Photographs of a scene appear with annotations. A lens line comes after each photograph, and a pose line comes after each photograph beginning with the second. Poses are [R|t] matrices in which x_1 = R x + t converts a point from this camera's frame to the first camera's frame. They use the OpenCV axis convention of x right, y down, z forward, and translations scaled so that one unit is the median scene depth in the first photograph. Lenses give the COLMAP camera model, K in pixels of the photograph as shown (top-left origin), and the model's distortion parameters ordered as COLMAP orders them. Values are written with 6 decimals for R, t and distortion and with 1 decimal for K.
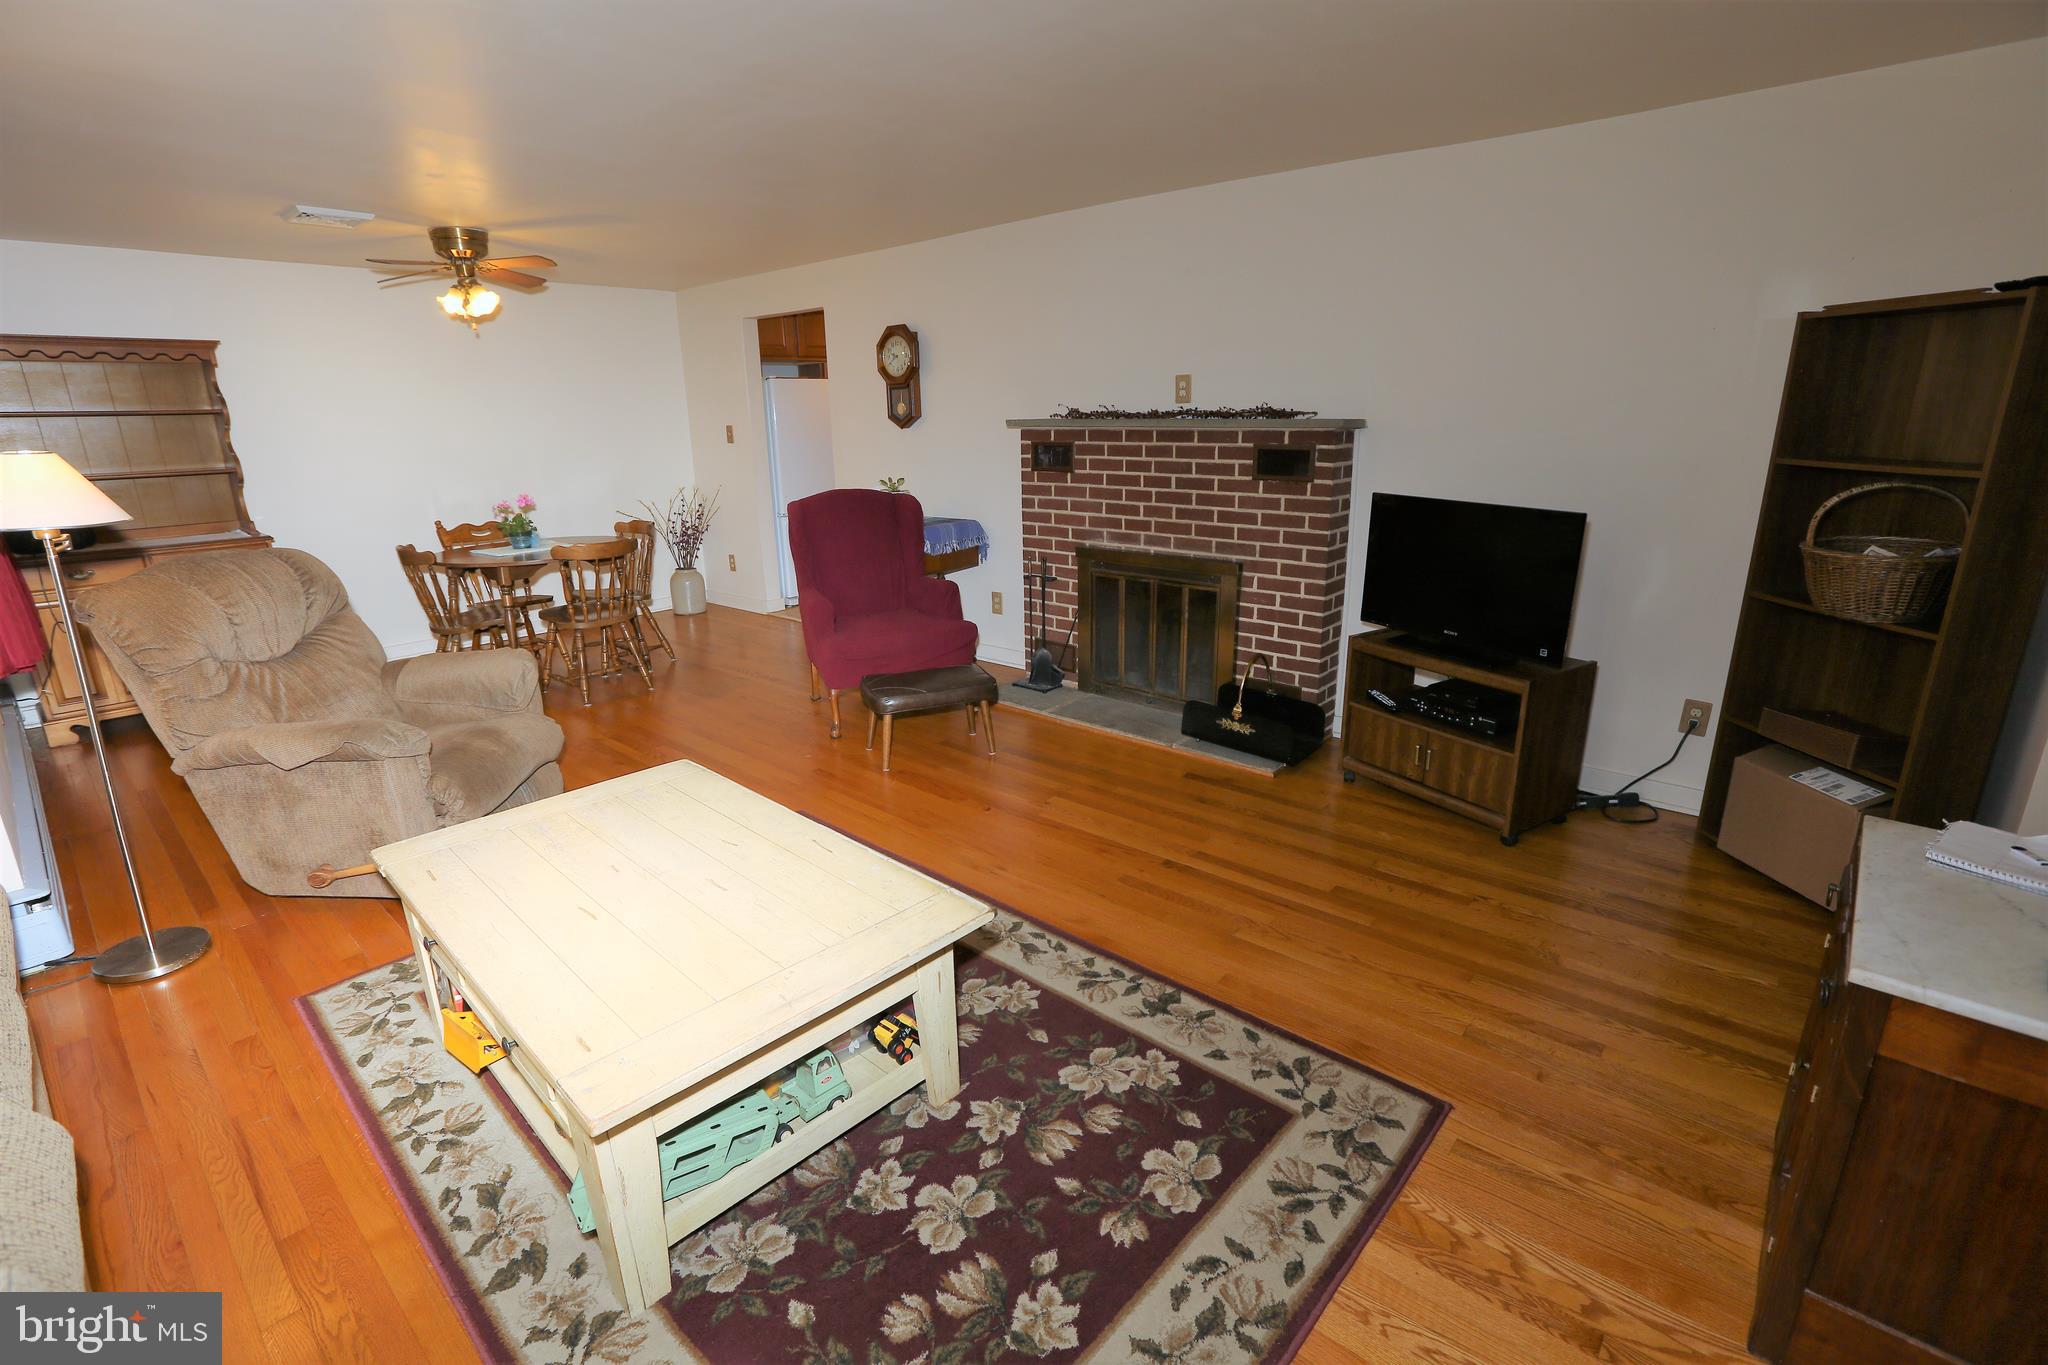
lens RADIAL K [[929.7, 0, 1015.9], [0, 929.7, 675.2], [0, 0, 1]] dist [-0.037664, 0.008901]
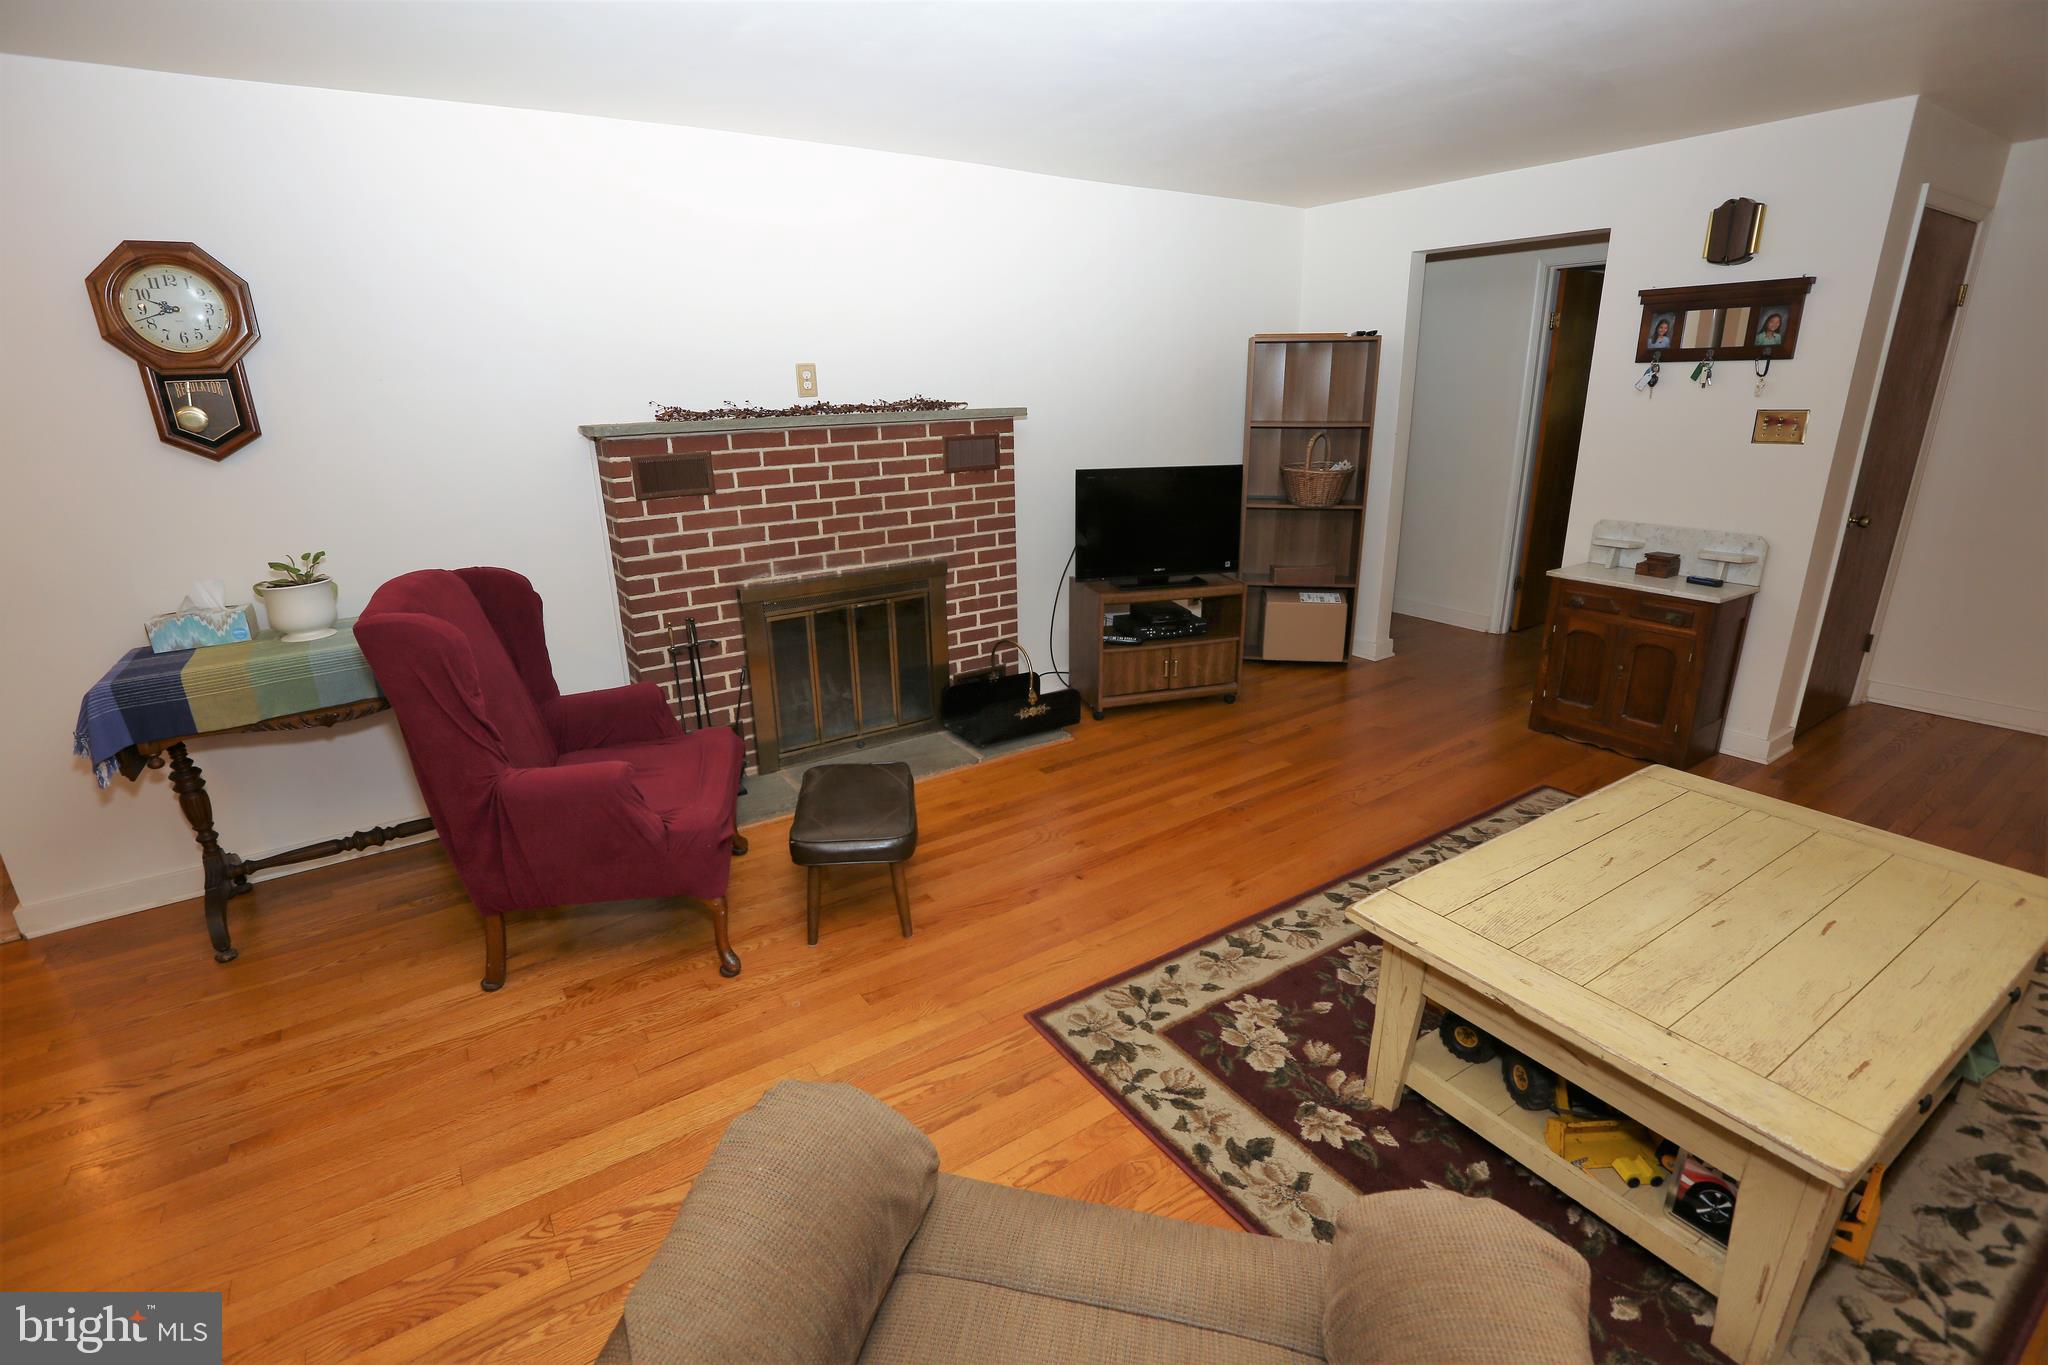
lens RADIAL K [[929.7, 0, 1015.9], [0, 929.7, 675.2], [0, 0, 1]] dist [-0.037664, 0.008901]
pose [[0.253377, -0.279294, 0.926172, -0.642767], [0.286226, 0.936191, 0.204011, -0.178686], [-0.924053, 0.213403, 0.317150, 0.627478]]
